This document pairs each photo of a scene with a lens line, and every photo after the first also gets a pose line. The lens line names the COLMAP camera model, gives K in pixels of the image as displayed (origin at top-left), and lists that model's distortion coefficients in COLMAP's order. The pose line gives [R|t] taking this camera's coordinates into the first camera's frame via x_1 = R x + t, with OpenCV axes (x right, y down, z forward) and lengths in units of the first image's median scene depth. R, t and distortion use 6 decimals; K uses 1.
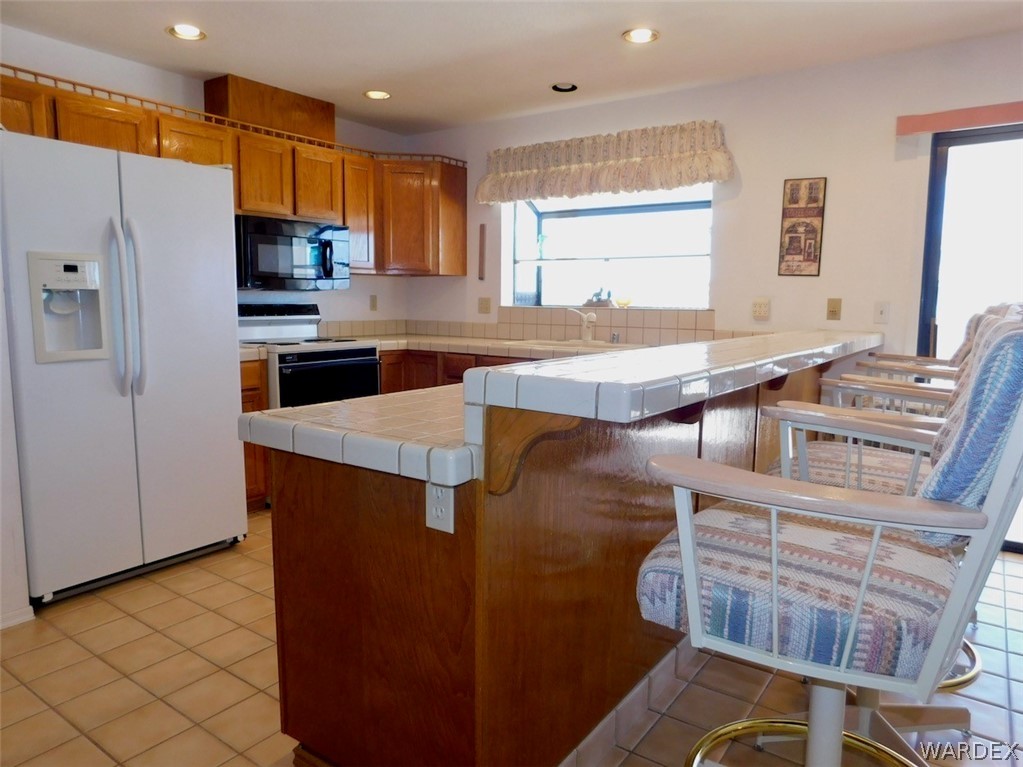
lens RADIAL K [[673.2, 0, 511.5], [0, 673.2, 383.5], [0, 0, 1]] dist [-0.083816, 0.067158]
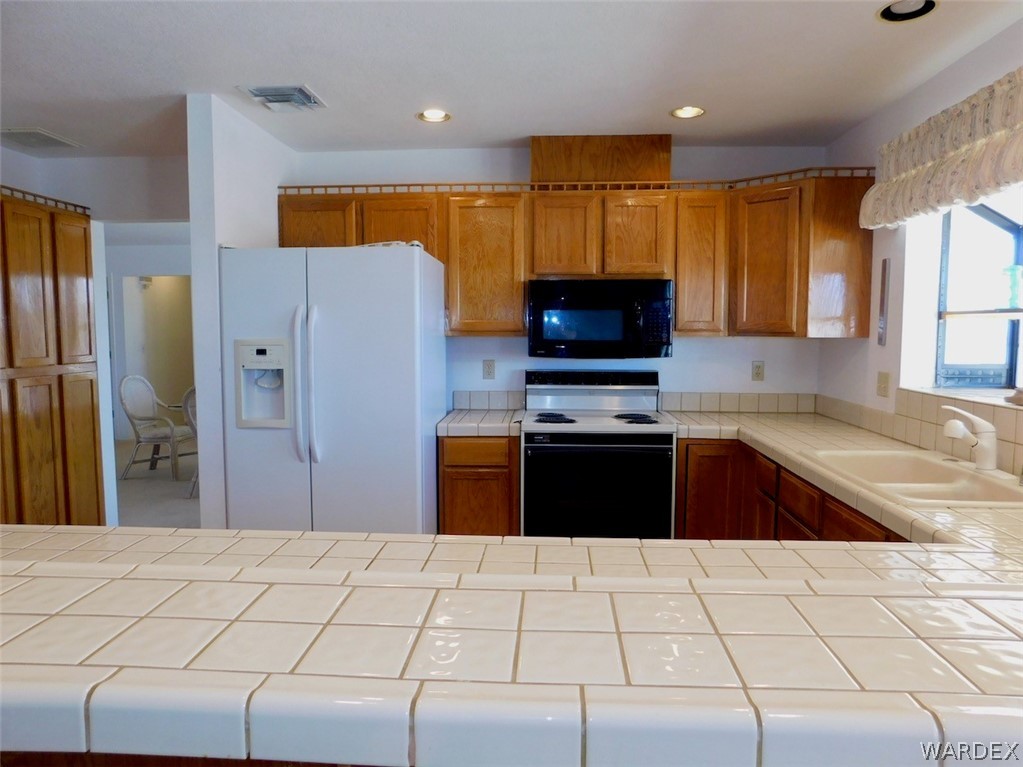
lens RADIAL K [[673.2, 0, 511.5], [0, 673.2, 383.5], [0, 0, 1]] dist [-0.083816, 0.067158]
pose [[0.539213, 0.057820, -0.840182, 0.377637], [-0.100739, 0.994906, 0.003816, -0.104435], [0.836123, 0.082582, 0.542290, 0.449676]]
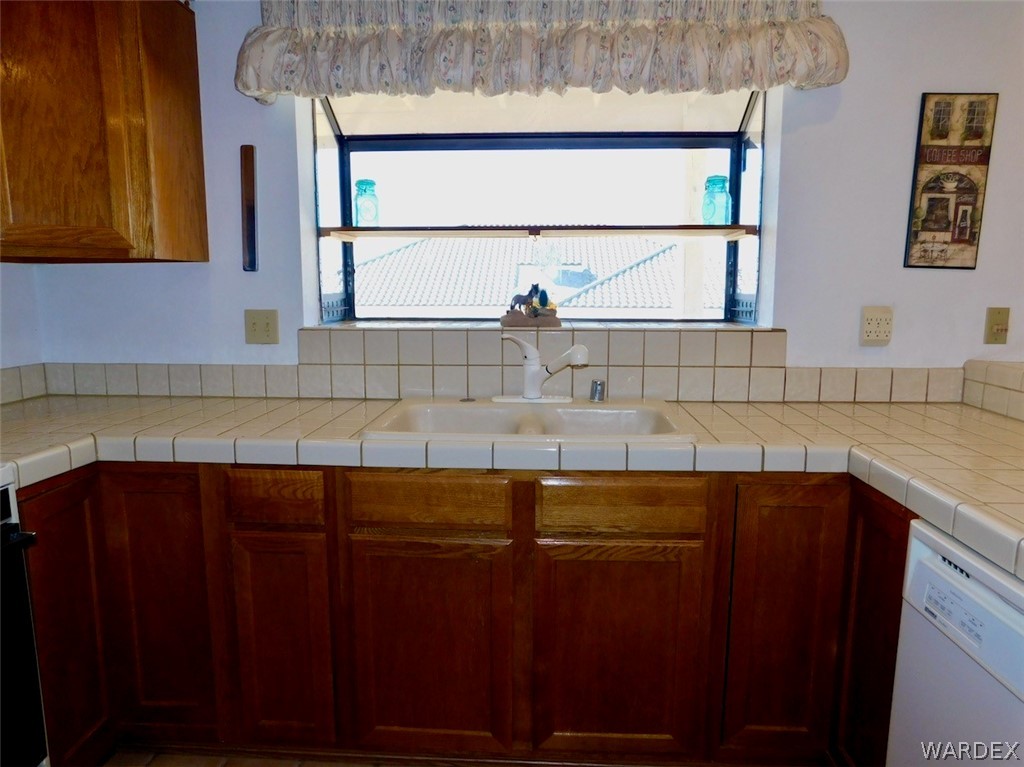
lens RADIAL K [[673.9, 0, 512.0], [0, 673.9, 383.5], [0, 0, 1]] dist [-0.083816, 0.067158]
pose [[0.846983, -0.088707, 0.524167, -0.171181], [0.073254, 0.996049, 0.050198, -0.110635], [-0.526549, -0.004119, 0.850135, 0.661623]]
